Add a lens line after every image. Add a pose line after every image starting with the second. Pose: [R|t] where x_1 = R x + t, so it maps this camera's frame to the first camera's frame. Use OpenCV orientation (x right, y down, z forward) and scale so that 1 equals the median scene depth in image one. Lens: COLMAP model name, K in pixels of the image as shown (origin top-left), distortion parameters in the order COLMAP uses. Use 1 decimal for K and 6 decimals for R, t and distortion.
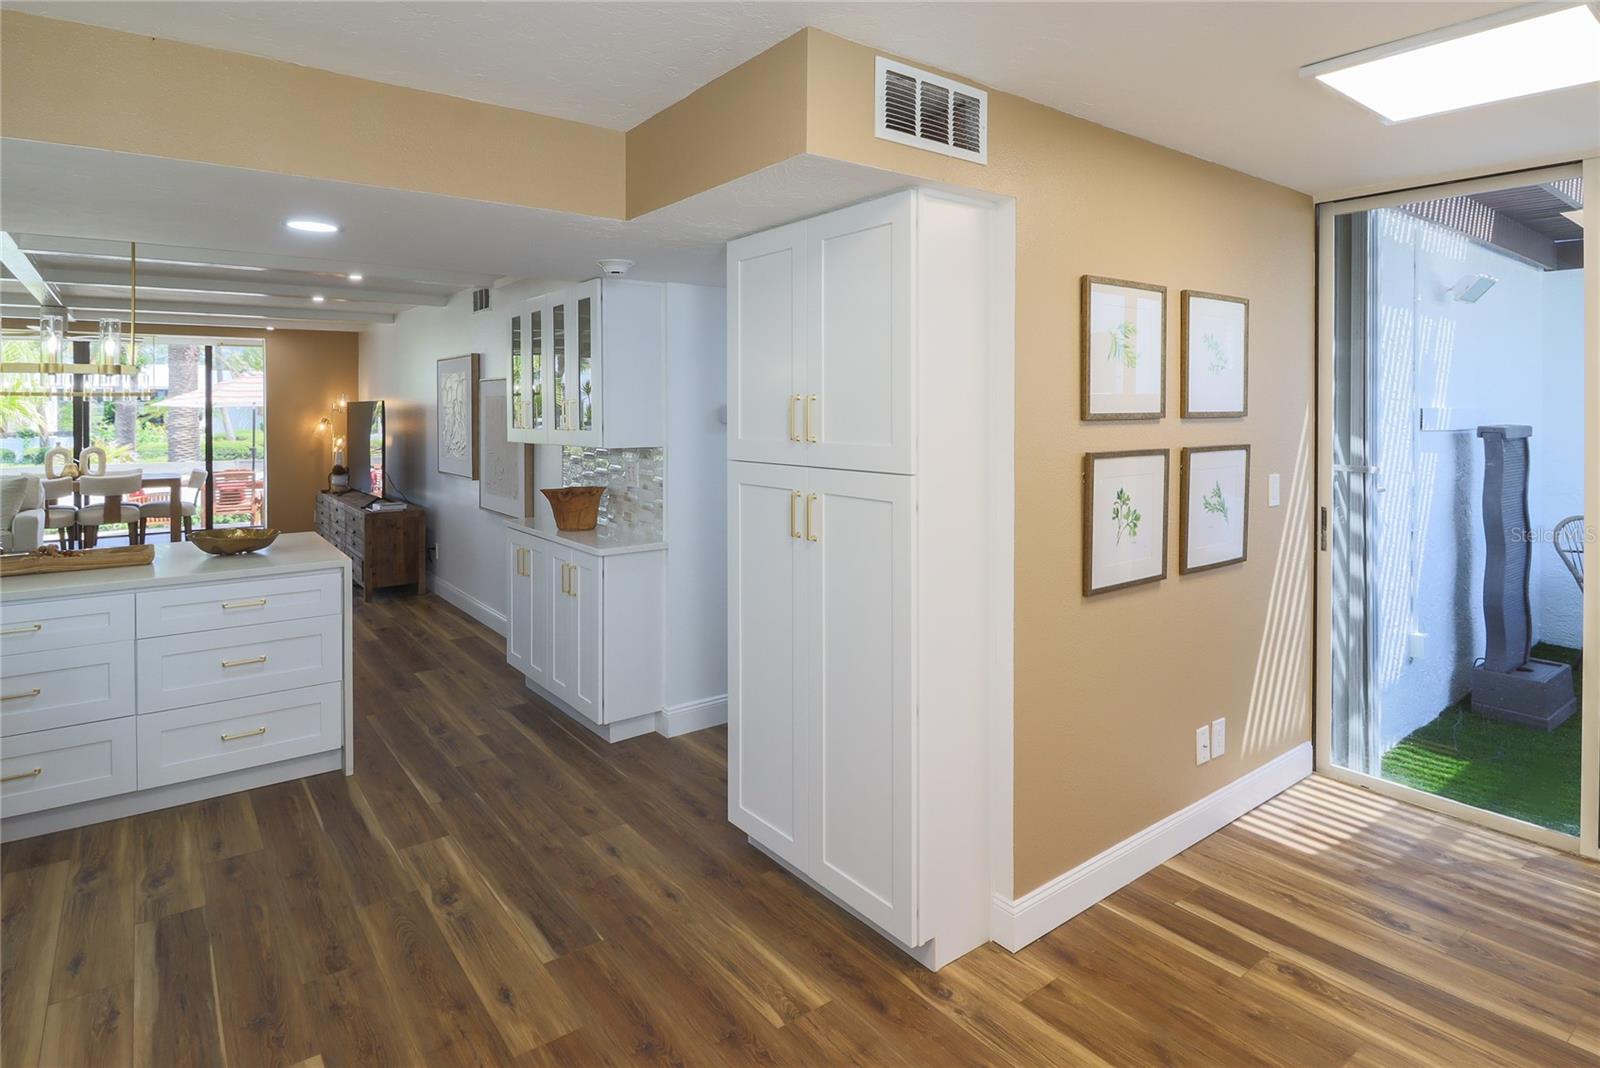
lens RADIAL K [[857.9, 0, 798.0], [0, 857.9, 418.2], [0, 0, 1]] dist [0.000572, -0.009840]
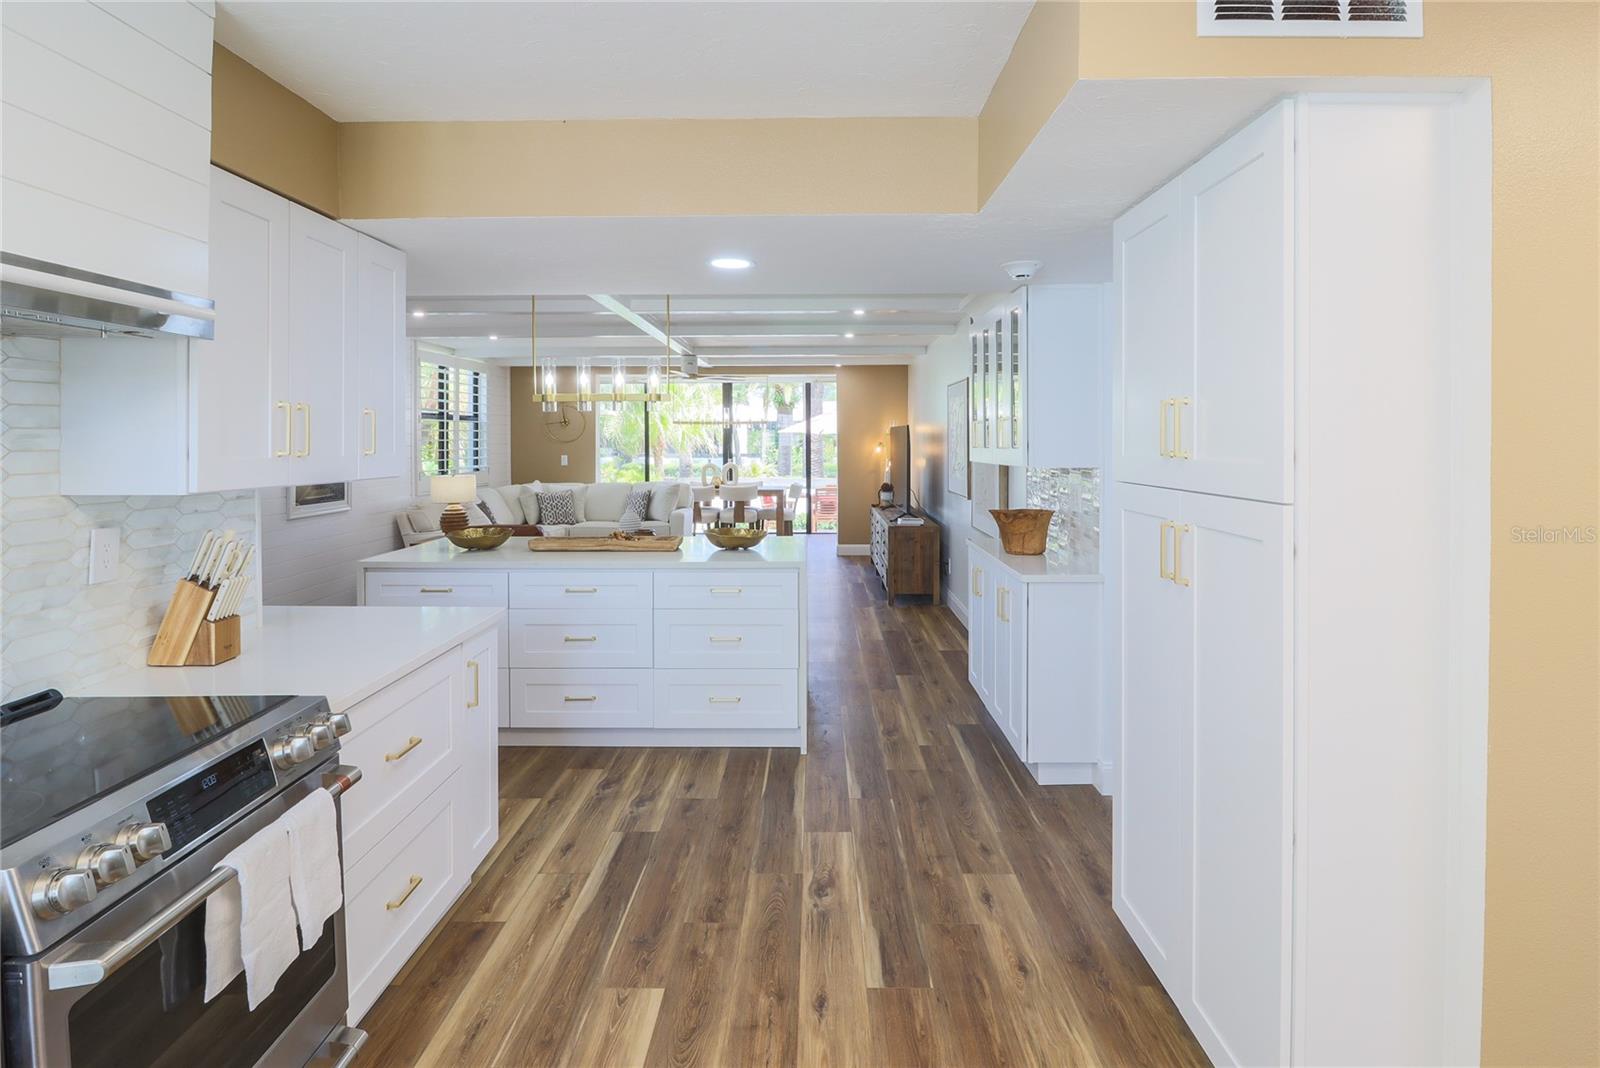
lens RADIAL K [[845.7, 0, 805.6], [0, 845.7, 447.0], [0, 0, 1]] dist [-0.000093, -0.008959]
pose [[0.789536, 0.007127, -0.613663, 0.177709], [-0.007101, 0.999972, 0.002478, 0.014823], [0.613663, 0.002401, 0.789564, 0.149219]]
